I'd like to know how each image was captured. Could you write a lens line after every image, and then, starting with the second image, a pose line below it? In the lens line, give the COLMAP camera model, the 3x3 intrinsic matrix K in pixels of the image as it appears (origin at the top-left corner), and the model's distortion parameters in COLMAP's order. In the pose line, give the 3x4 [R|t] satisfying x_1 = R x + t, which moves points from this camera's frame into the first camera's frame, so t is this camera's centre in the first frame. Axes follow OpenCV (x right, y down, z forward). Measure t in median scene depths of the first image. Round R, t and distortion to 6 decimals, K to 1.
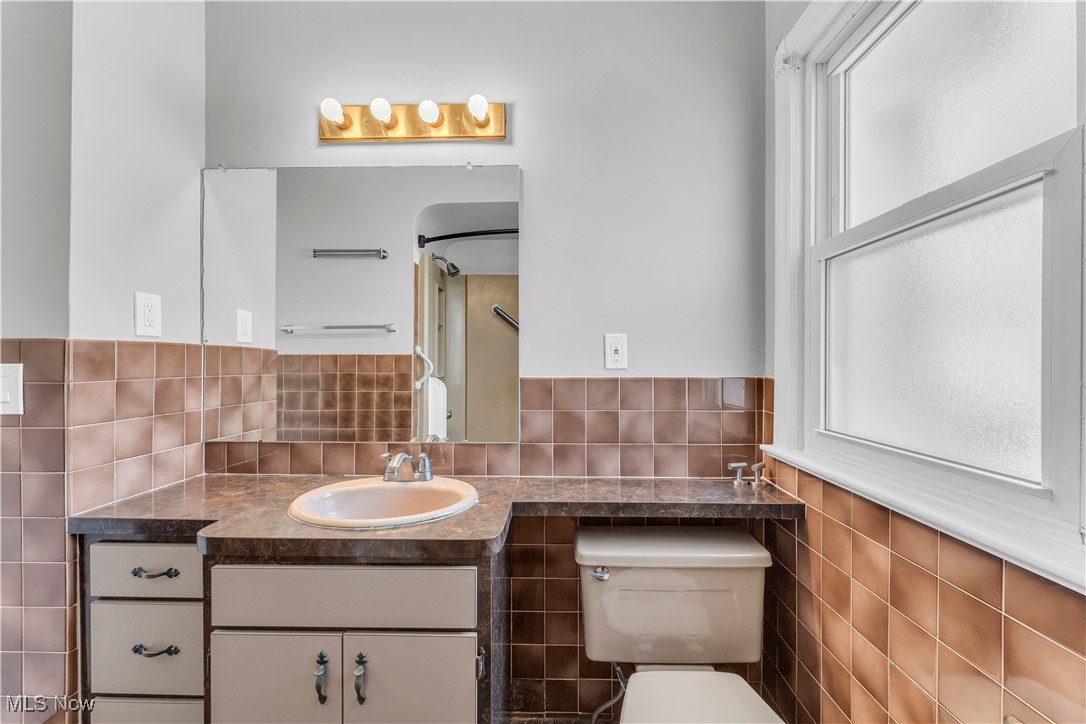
lens RADIAL K [[431.3, 0, 543.8], [0, 431.3, 363.9], [0, 0, 1]] dist [-0.000681, -0.000352]
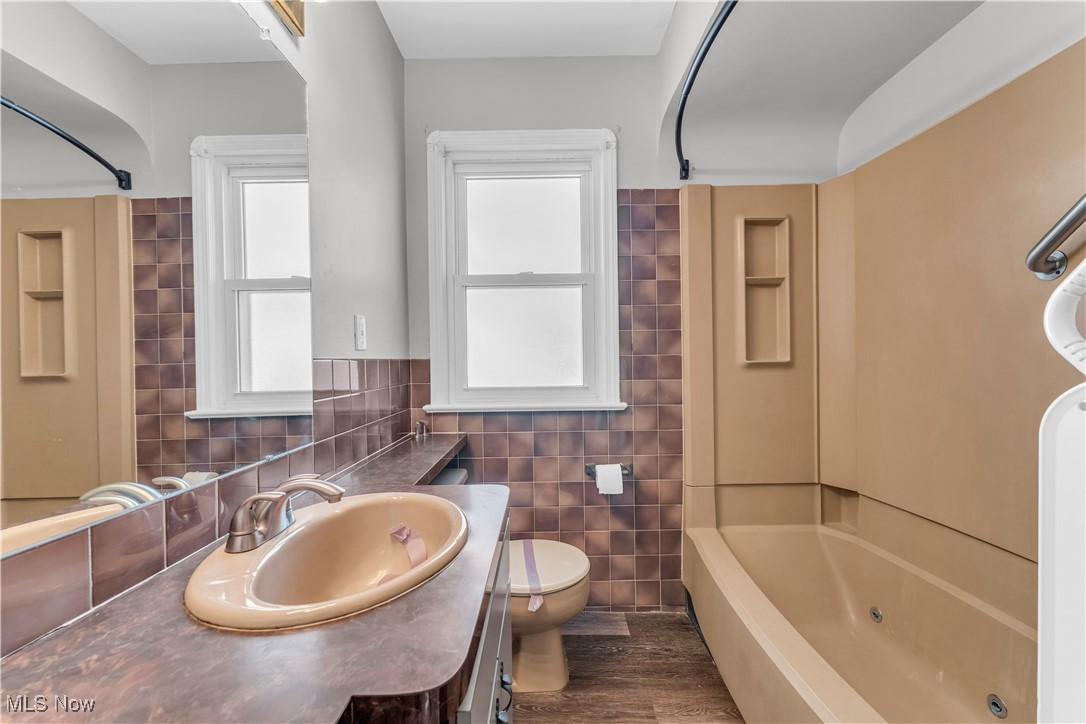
lens RADIAL K [[431.3, 0, 543.8], [0, 431.3, 363.9], [0, 0, 1]] dist [-0.000681, -0.000352]
pose [[-0.034174, 0.000879, 0.999415, -1.203127], [0.032243, 0.999480, 0.000224, 0.078839], [-0.998896, 0.032232, -0.034185, 0.873842]]
